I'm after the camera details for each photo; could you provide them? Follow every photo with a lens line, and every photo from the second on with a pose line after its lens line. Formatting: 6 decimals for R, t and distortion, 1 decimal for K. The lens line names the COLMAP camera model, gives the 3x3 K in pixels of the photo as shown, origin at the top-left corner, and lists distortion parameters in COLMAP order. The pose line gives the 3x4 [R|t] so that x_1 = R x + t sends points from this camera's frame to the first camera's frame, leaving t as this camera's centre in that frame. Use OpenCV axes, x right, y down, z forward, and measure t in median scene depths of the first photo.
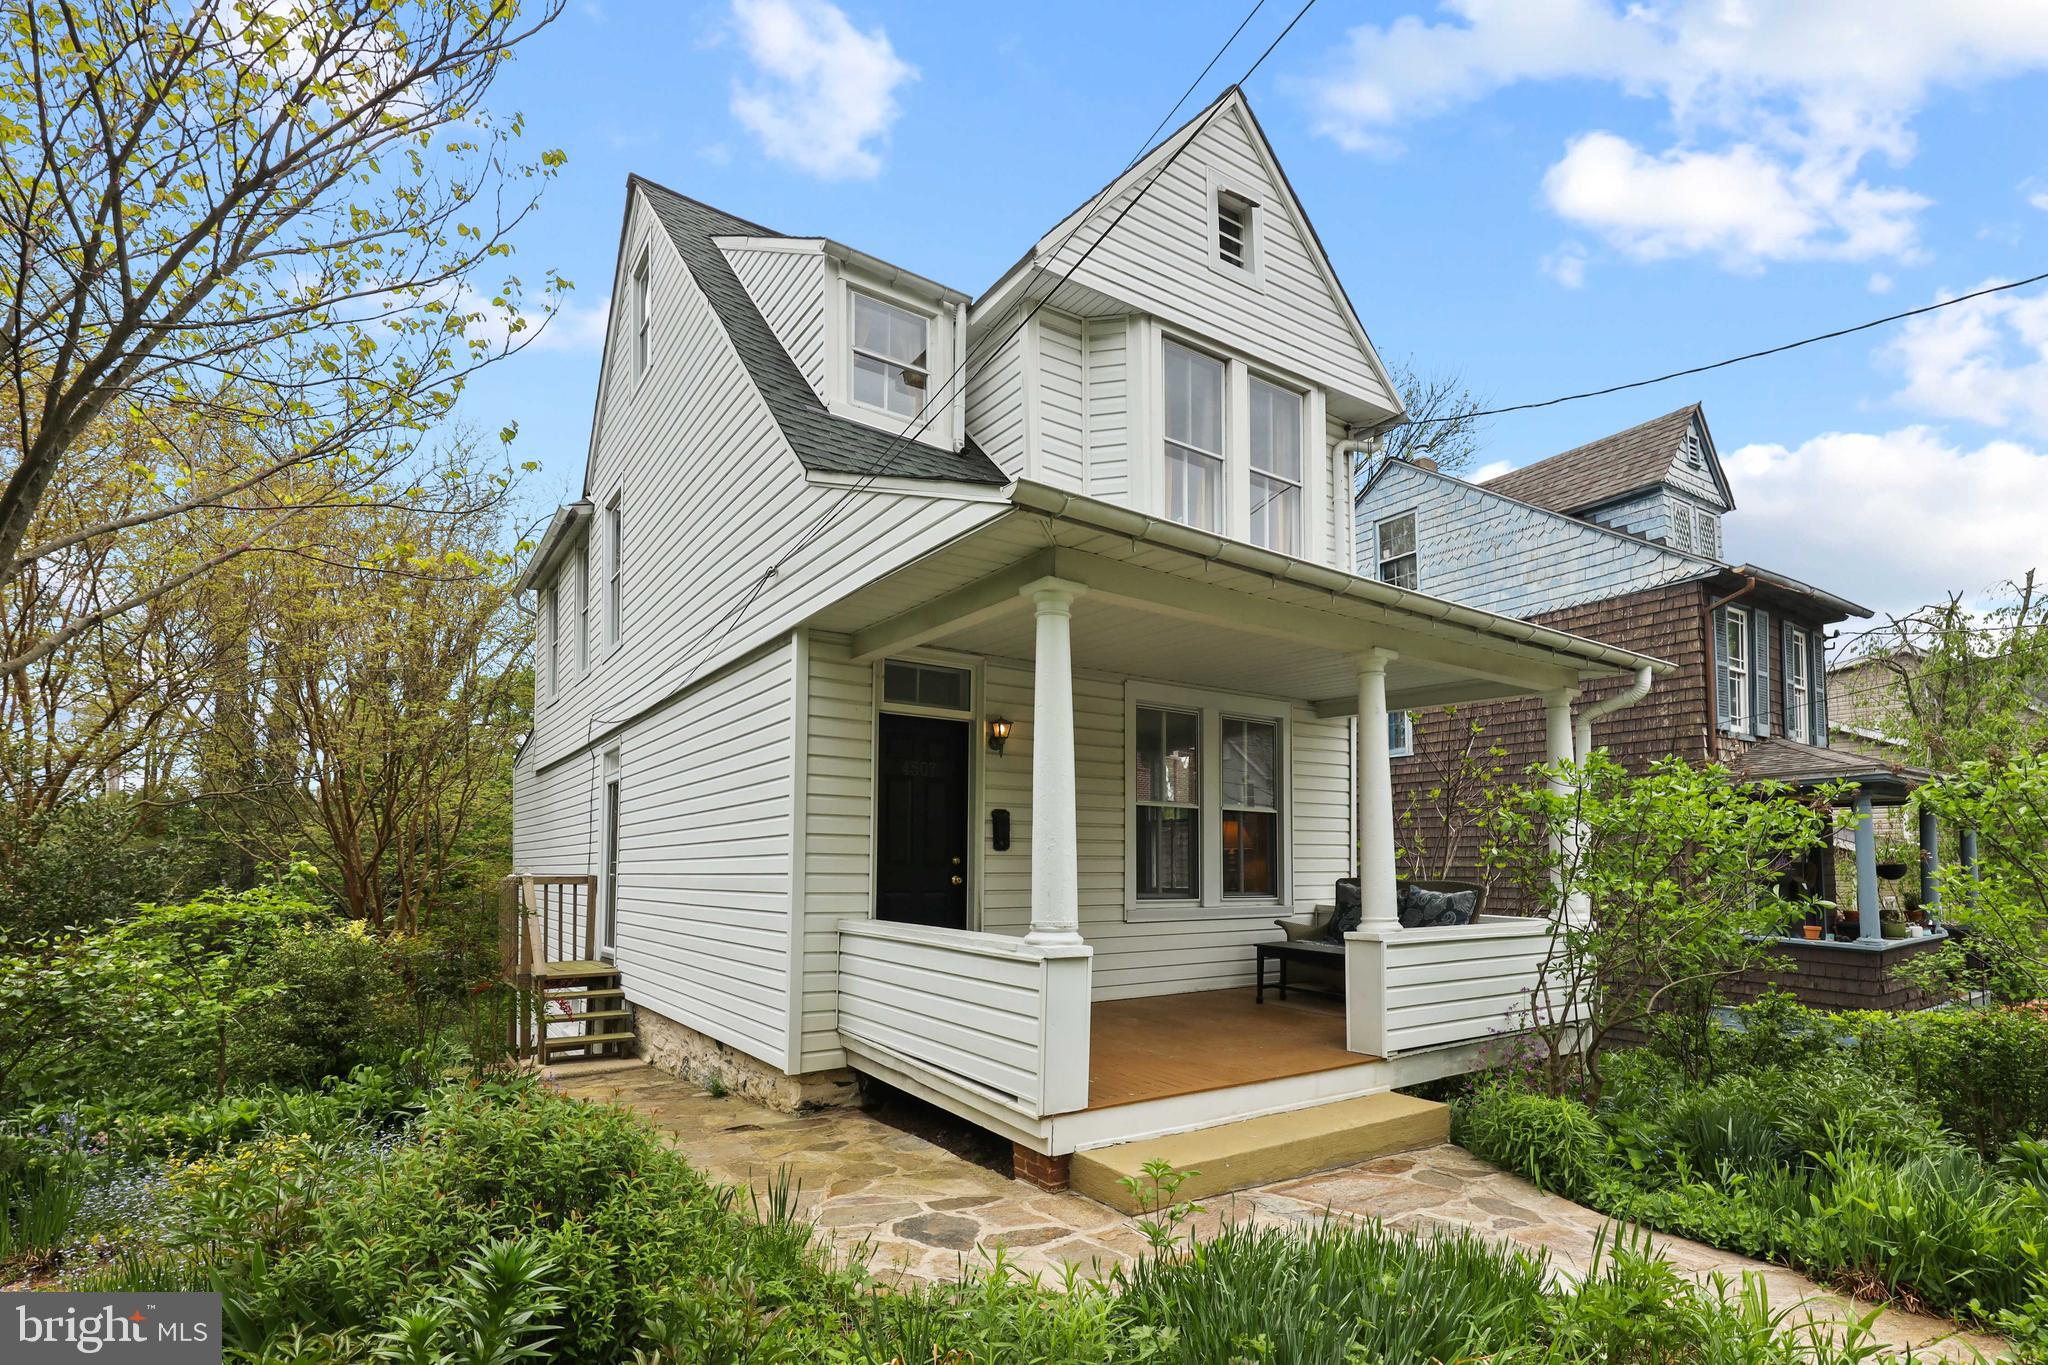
lens RADIAL K [[976.9, 0, 1024.6], [0, 976.9, 834.9], [0, 0, 1]] dist [-0.000150, -0.000048]
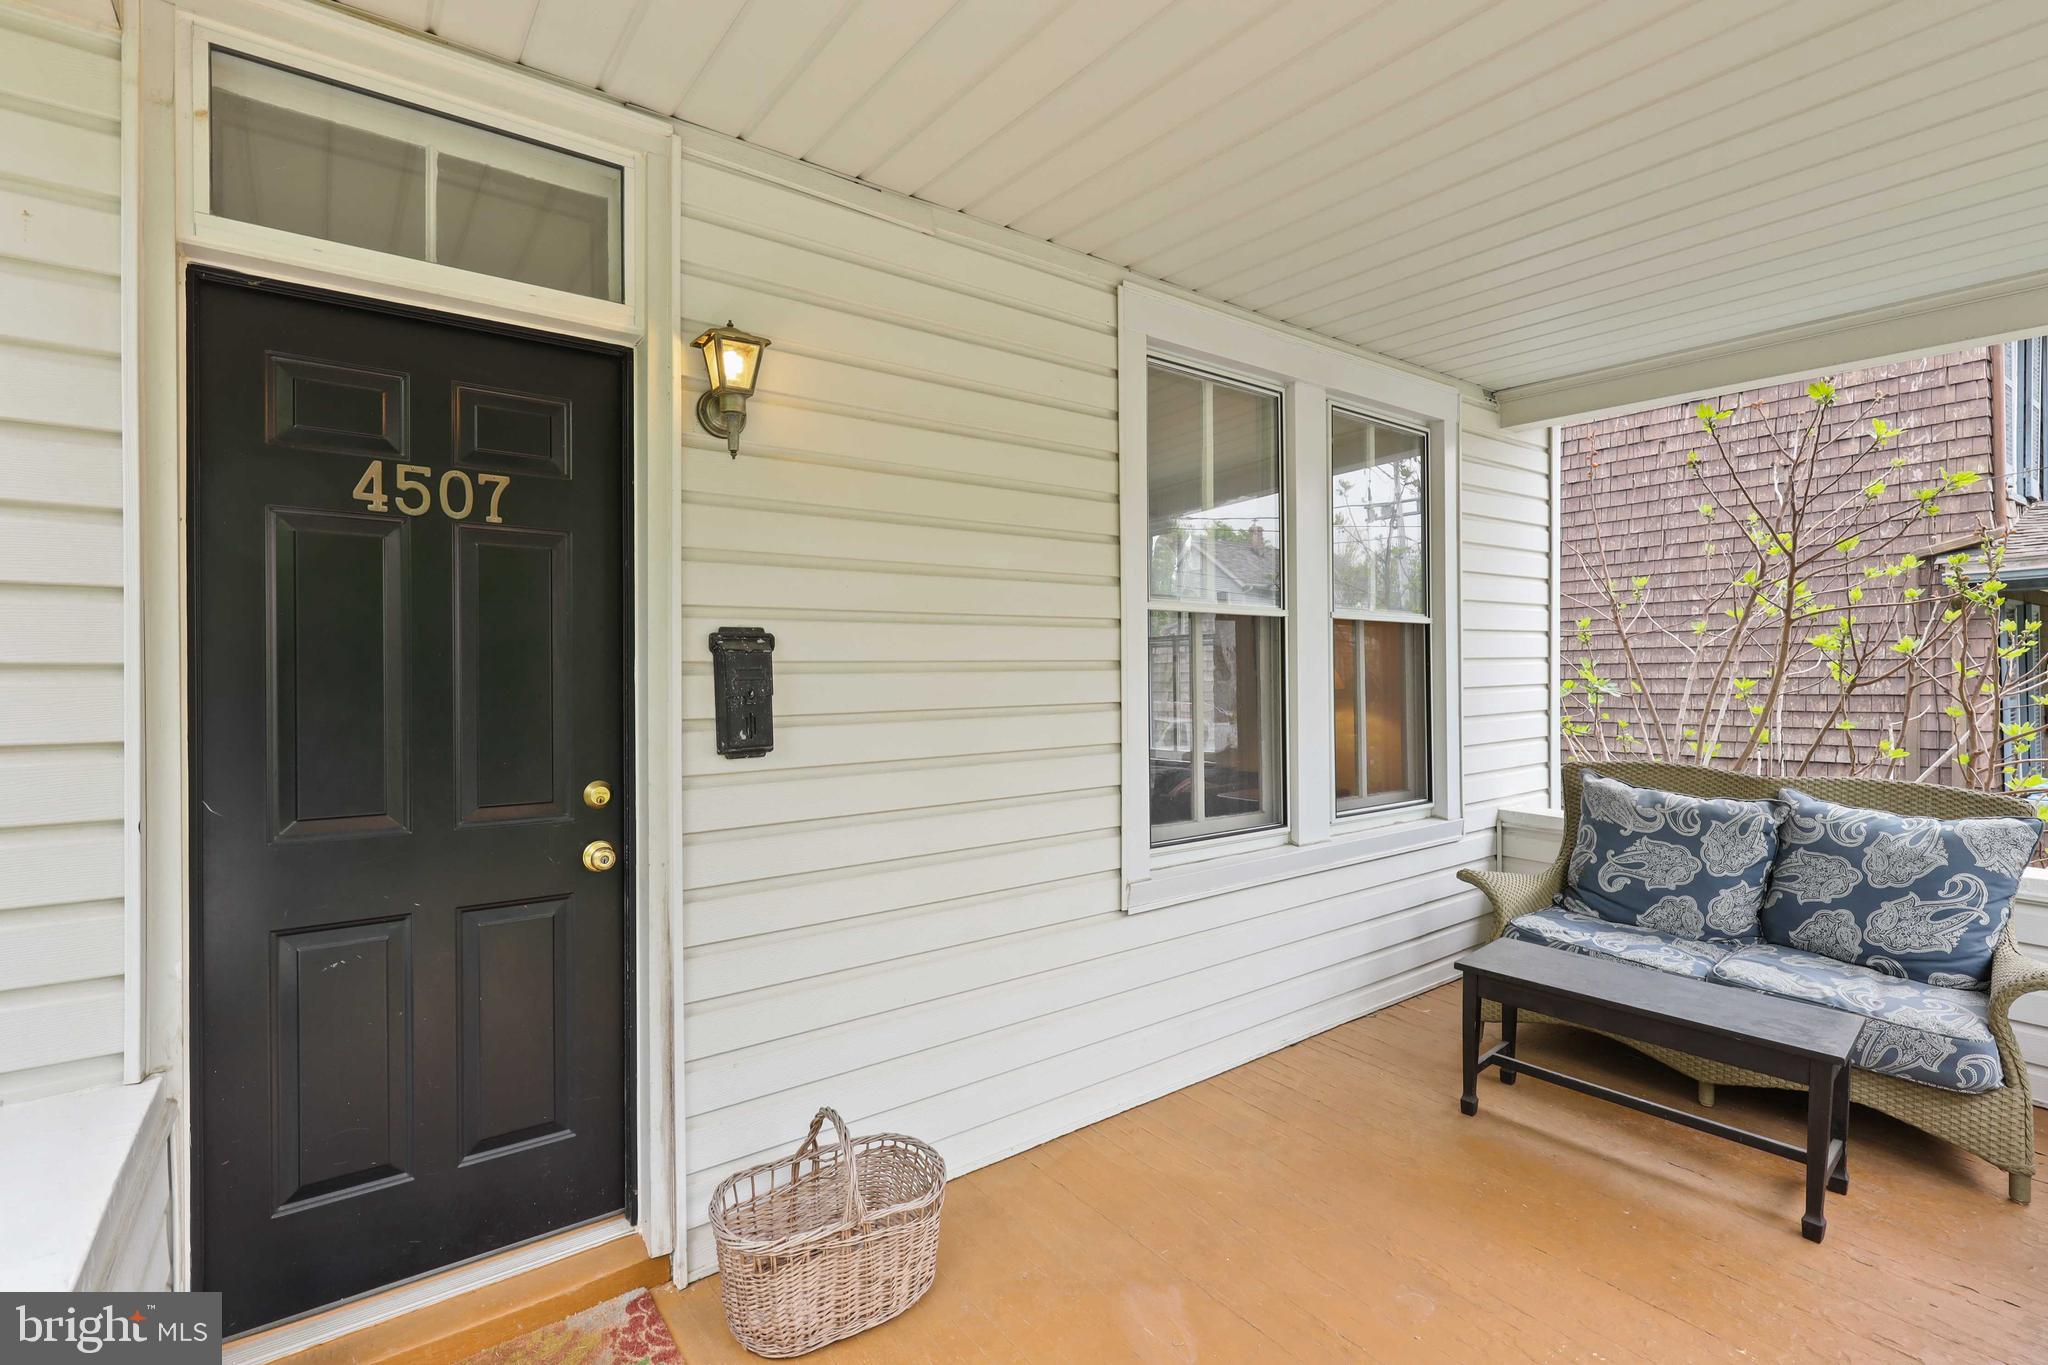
lens RADIAL K [[934.5, 0, 1024.0], [0, 934.5, 682.5], [0, 0, 1]] dist [-0.000558, -0.000333]
pose [[0.999116, -0.016188, 0.038806, 0.046489], [0.014515, 0.998969, 0.043009, -0.016665], [-0.039462, -0.042408, 0.998321, 0.585683]]
